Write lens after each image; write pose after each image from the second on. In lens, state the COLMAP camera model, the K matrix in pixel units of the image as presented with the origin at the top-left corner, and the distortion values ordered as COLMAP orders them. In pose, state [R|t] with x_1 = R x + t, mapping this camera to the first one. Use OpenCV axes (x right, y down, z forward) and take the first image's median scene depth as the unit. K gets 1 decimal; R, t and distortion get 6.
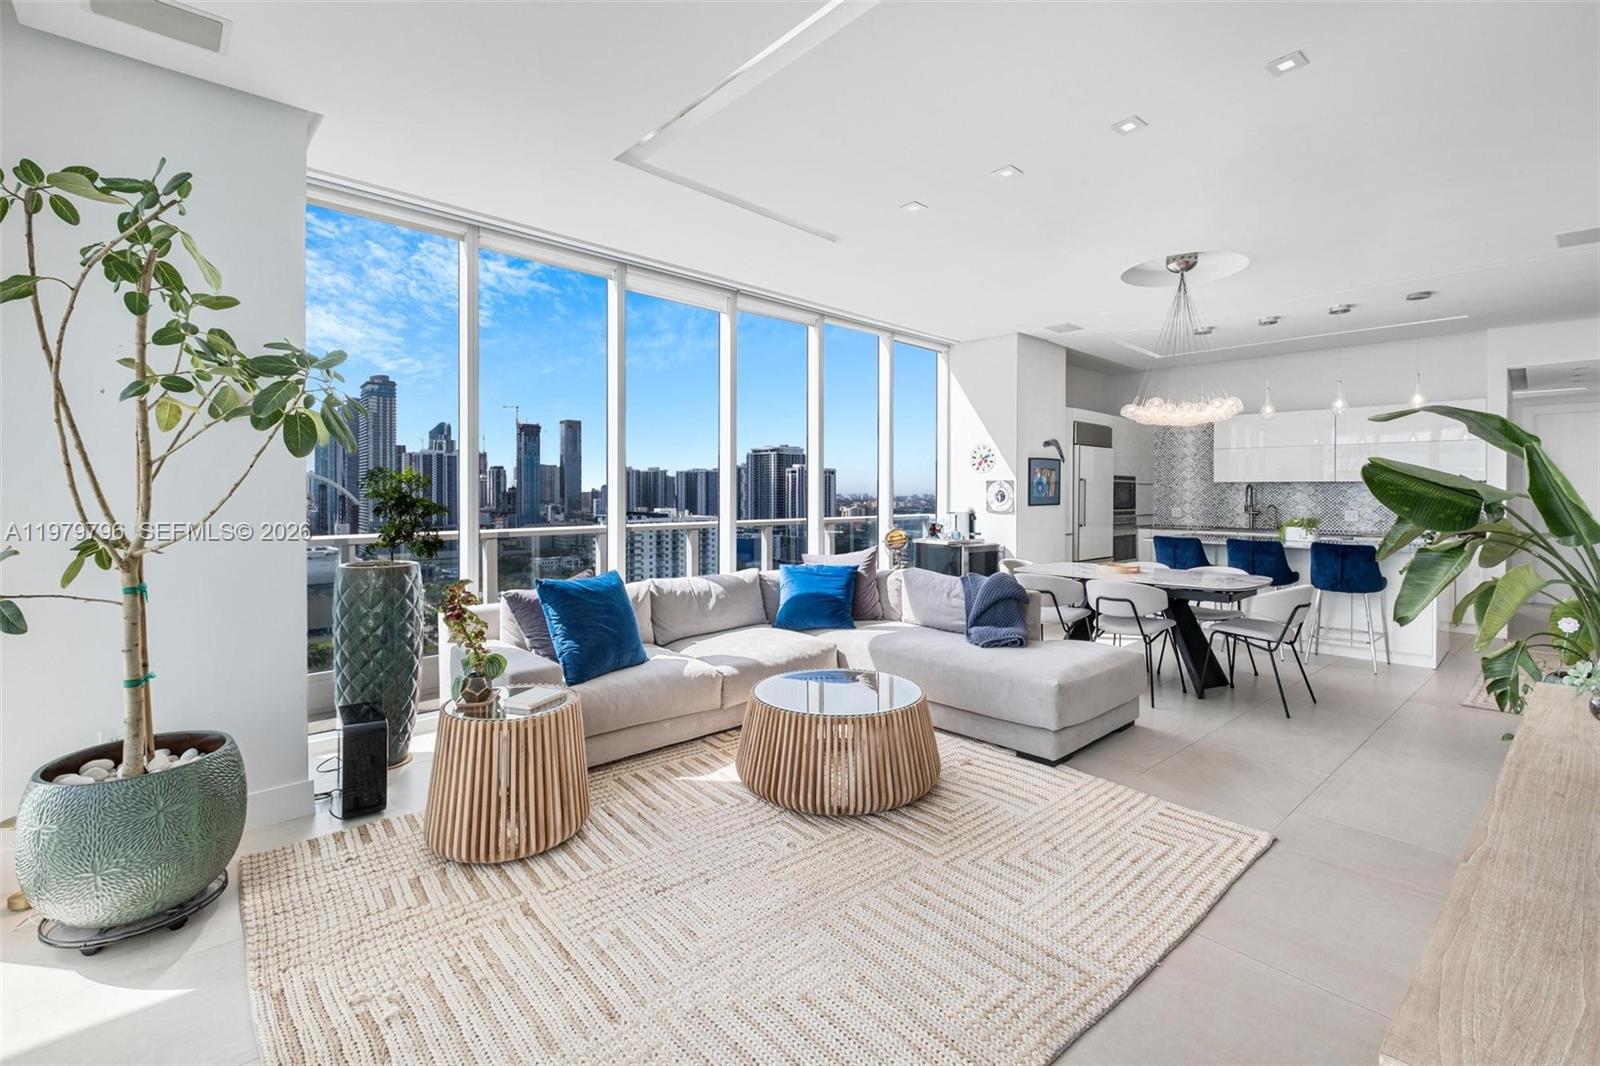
lens RADIAL K [[700.5, 0, 803.0], [0, 700.5, 494.5], [0, 0, 1]] dist [-0.002624, -0.000285]
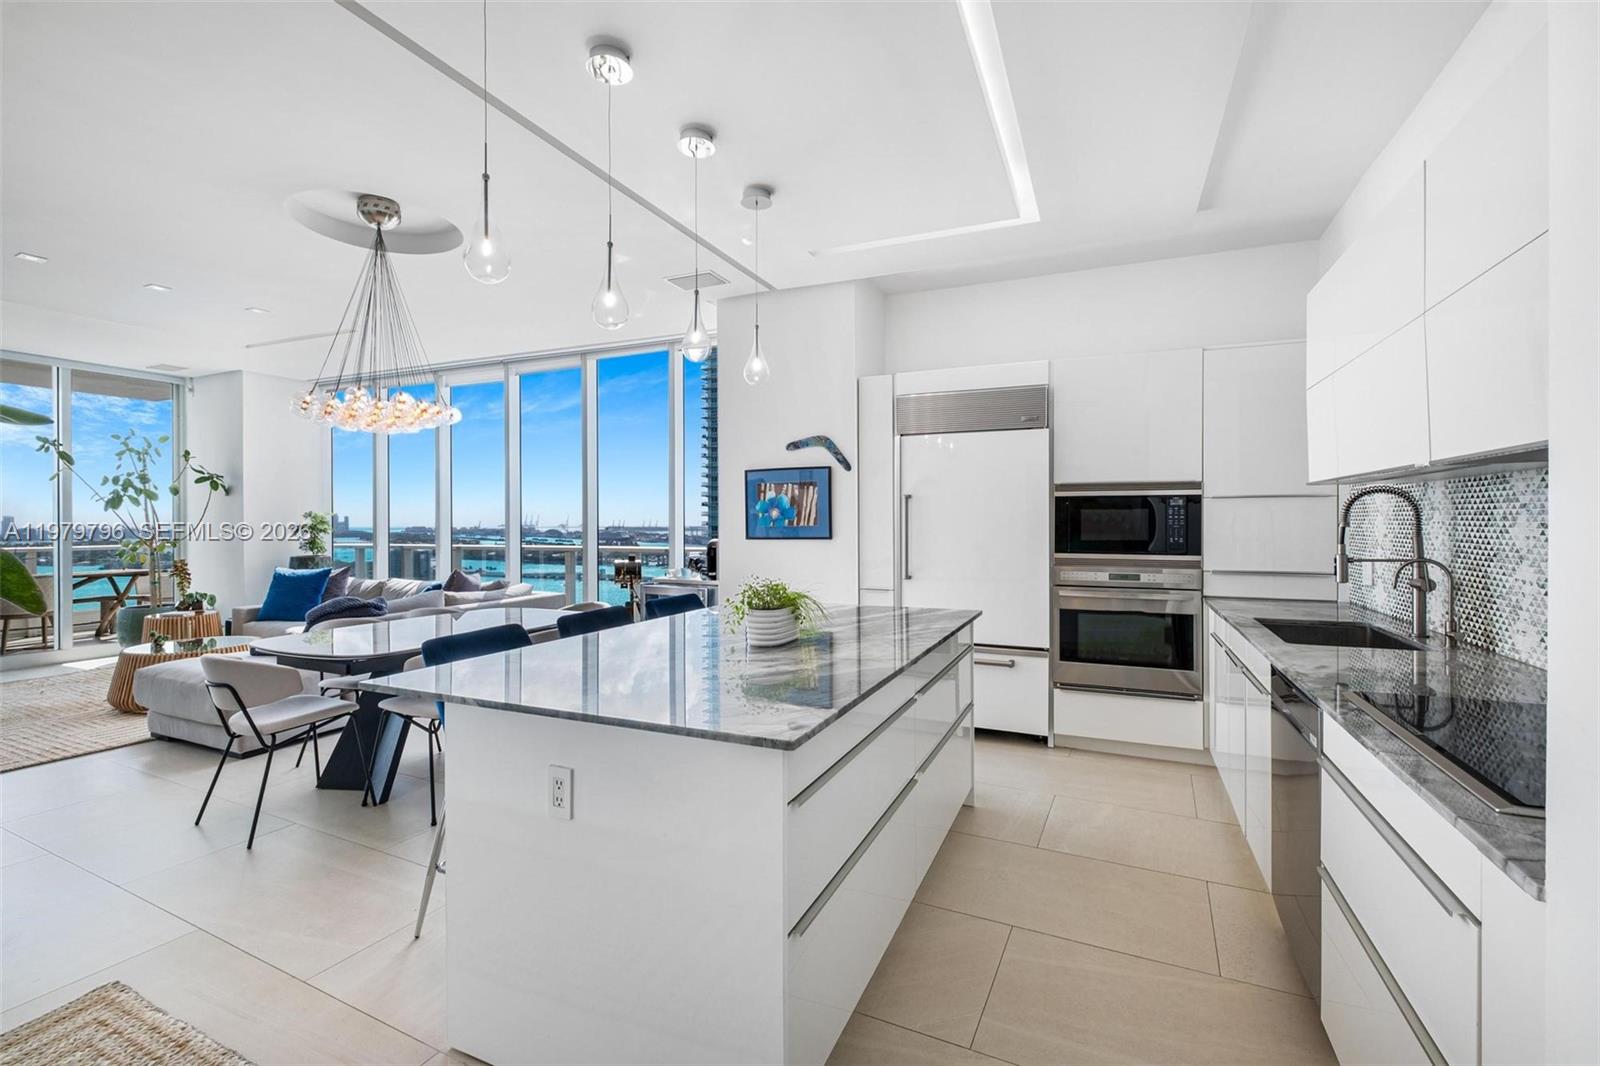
lens RADIAL K [[693.7, 0, 808.1], [0, 693.7, 524.5], [0, 0, 1]] dist [-0.002495, -0.001069]
pose [[0.398960, 0.000934, -0.916968, 0.983954], [0.000687, 0.999999, 0.001318, 0.000723], [0.916968, -0.001156, 0.398958, 0.787394]]
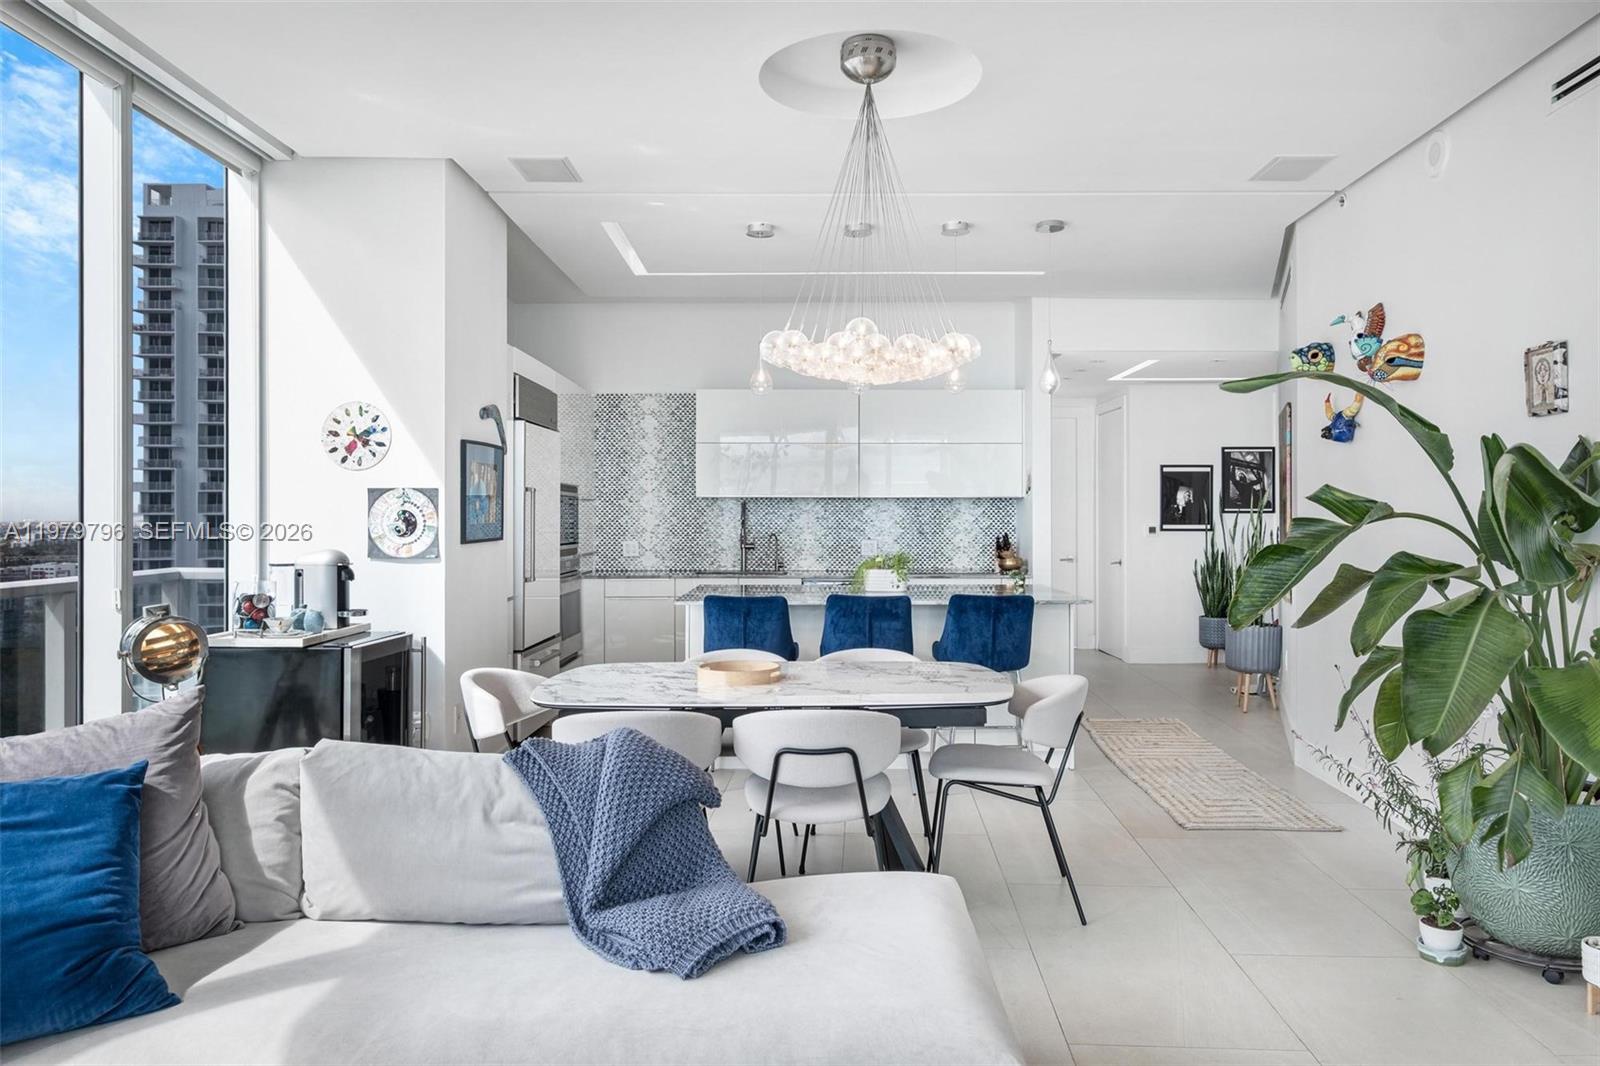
lens RADIAL K [[1102.4, 0, 808.5], [0, 1102.4, 512.5], [0, 0, 1]] dist [0.015072, 0.000262]
pose [[0.684519, -0.000628, 0.728994, -0.050481], [0.004235, 0.999986, -0.003116, -0.001134], [-0.728982, 0.005220, 0.684513, 0.340925]]
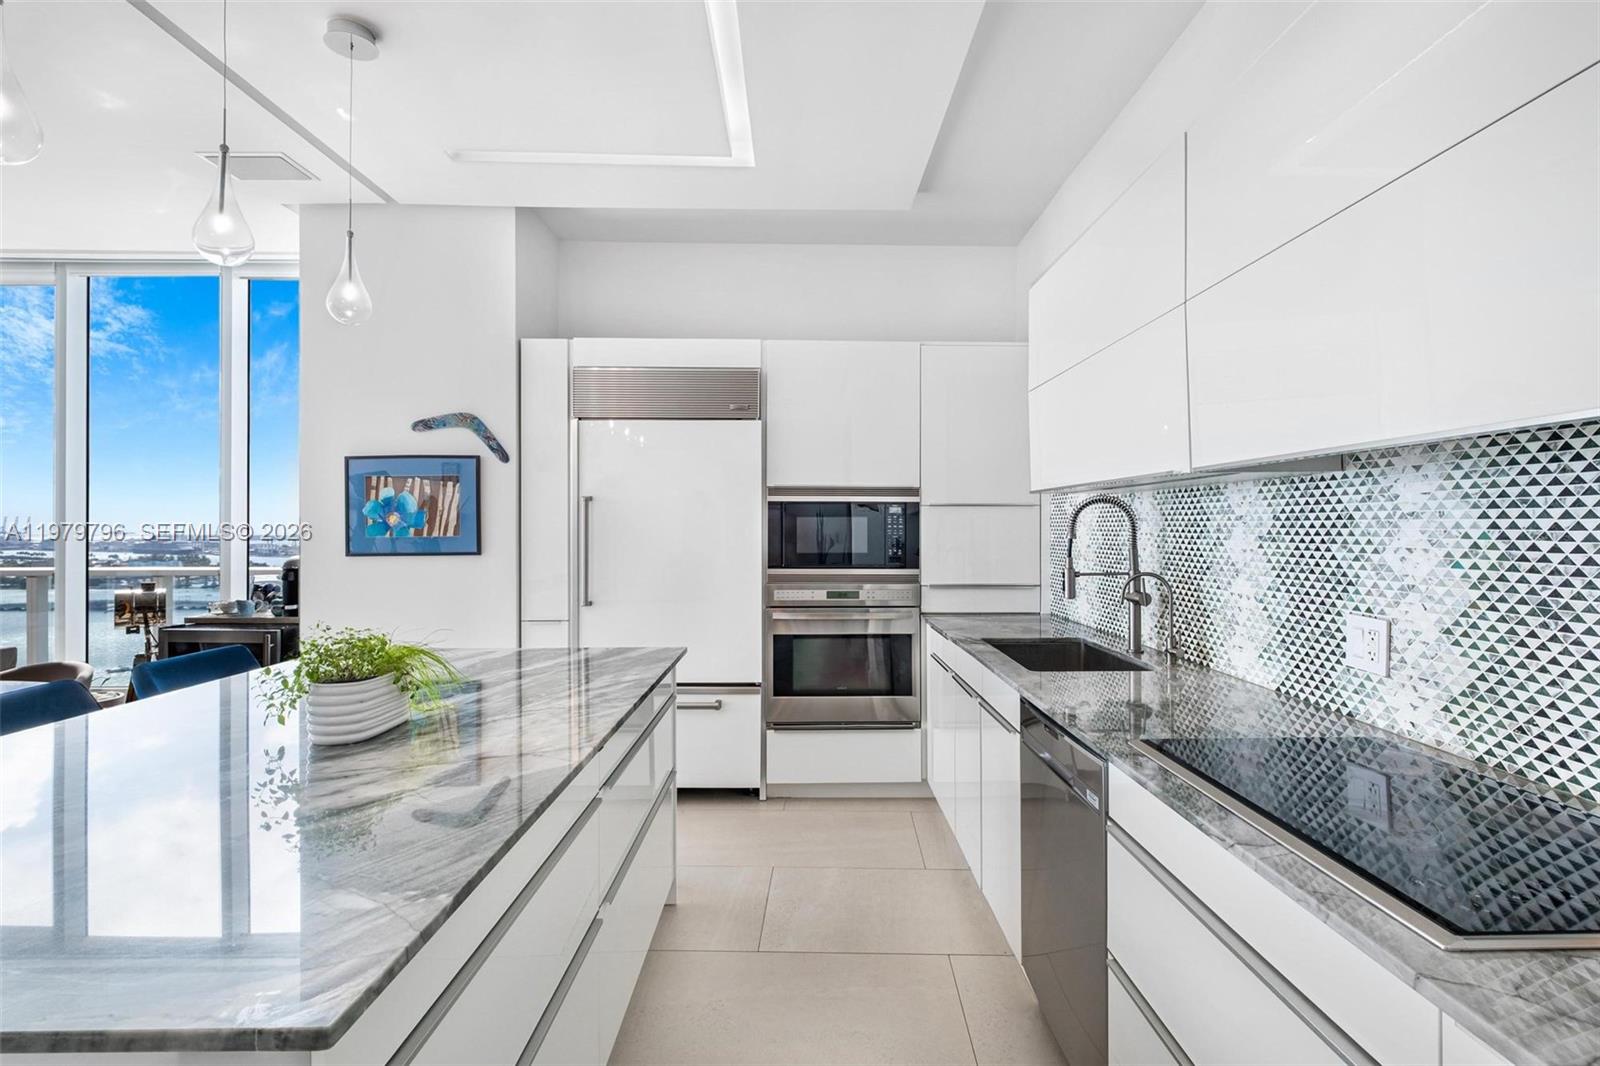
lens RADIAL K [[758.9, 0, 811.2], [0, 758.9, 525.4], [0, 0, 1]] dist [-0.001168, -0.001310]
pose [[0.745259, -0.004300, -0.666762, 0.913954], [0.000121, 0.999980, -0.006313, -0.001550], [0.666775, 0.004624, 0.745244, 0.829939]]
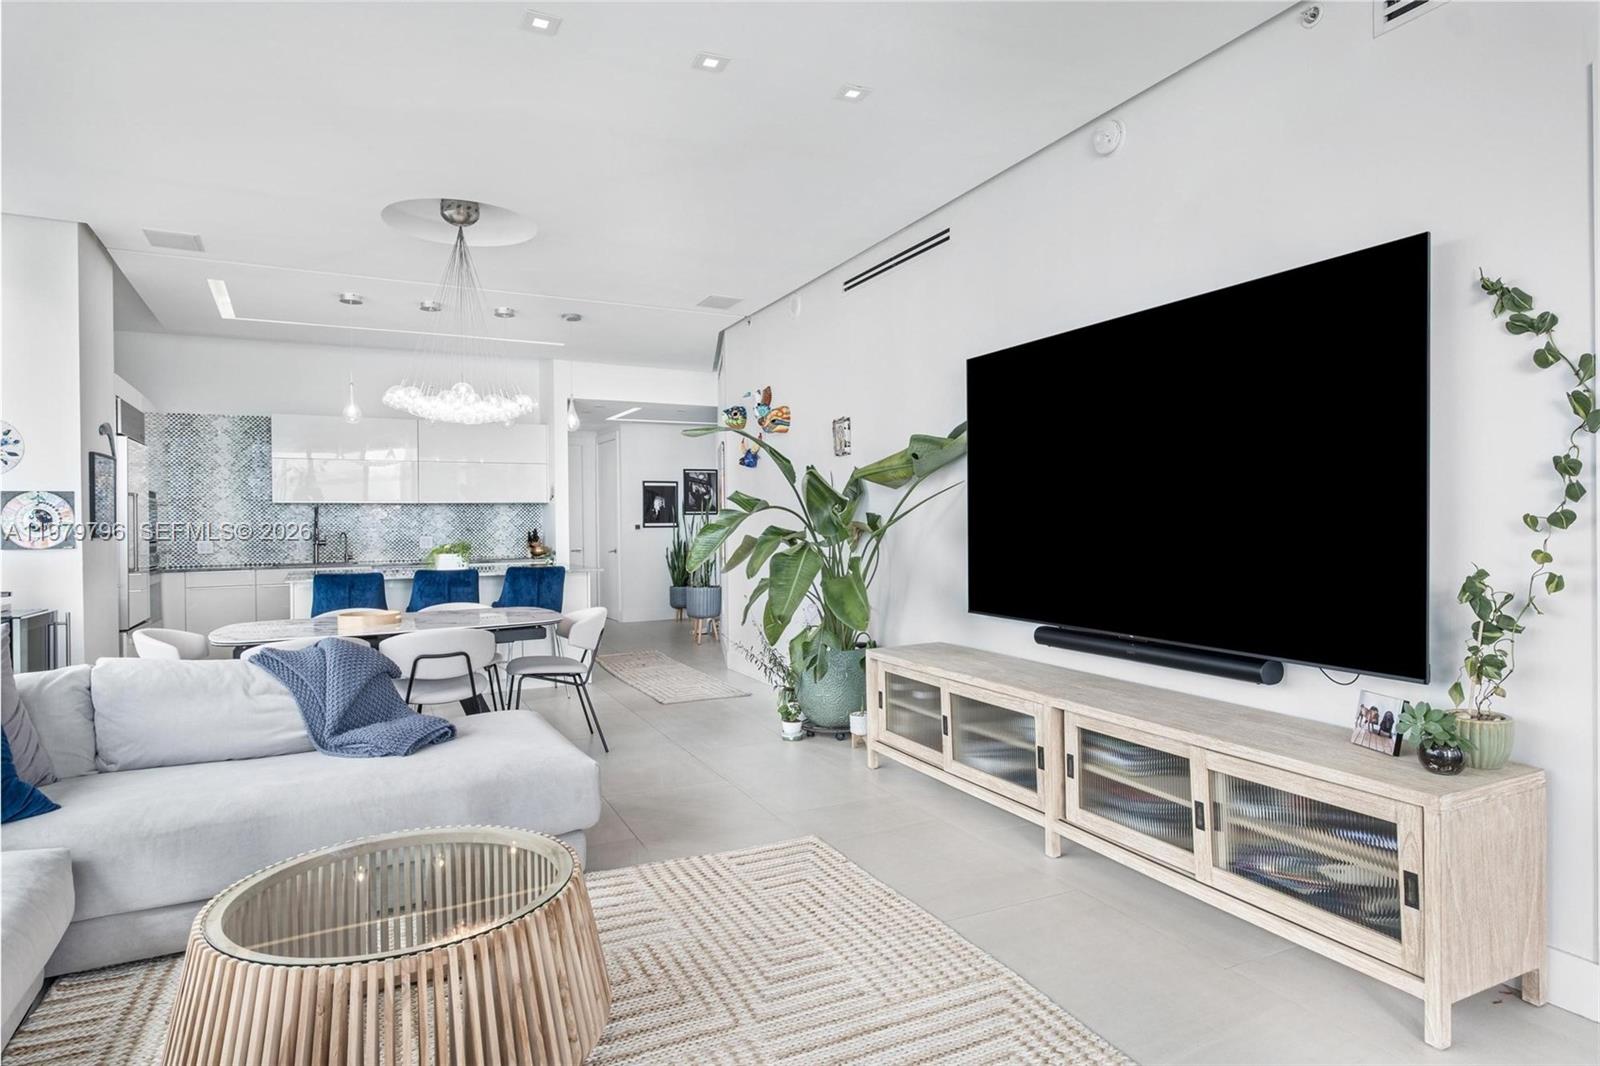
lens RADIAL K [[914.8, 0, 817.5], [0, 914.8, 527.1], [0, 0, 1]] dist [-0.000670, -0.001317]
pose [[0.249598, -0.011517, 0.968281, -0.241202], [0.014691, 0.999859, 0.008106, 0.010640], [-0.968238, 0.012201, 0.249732, 0.258843]]
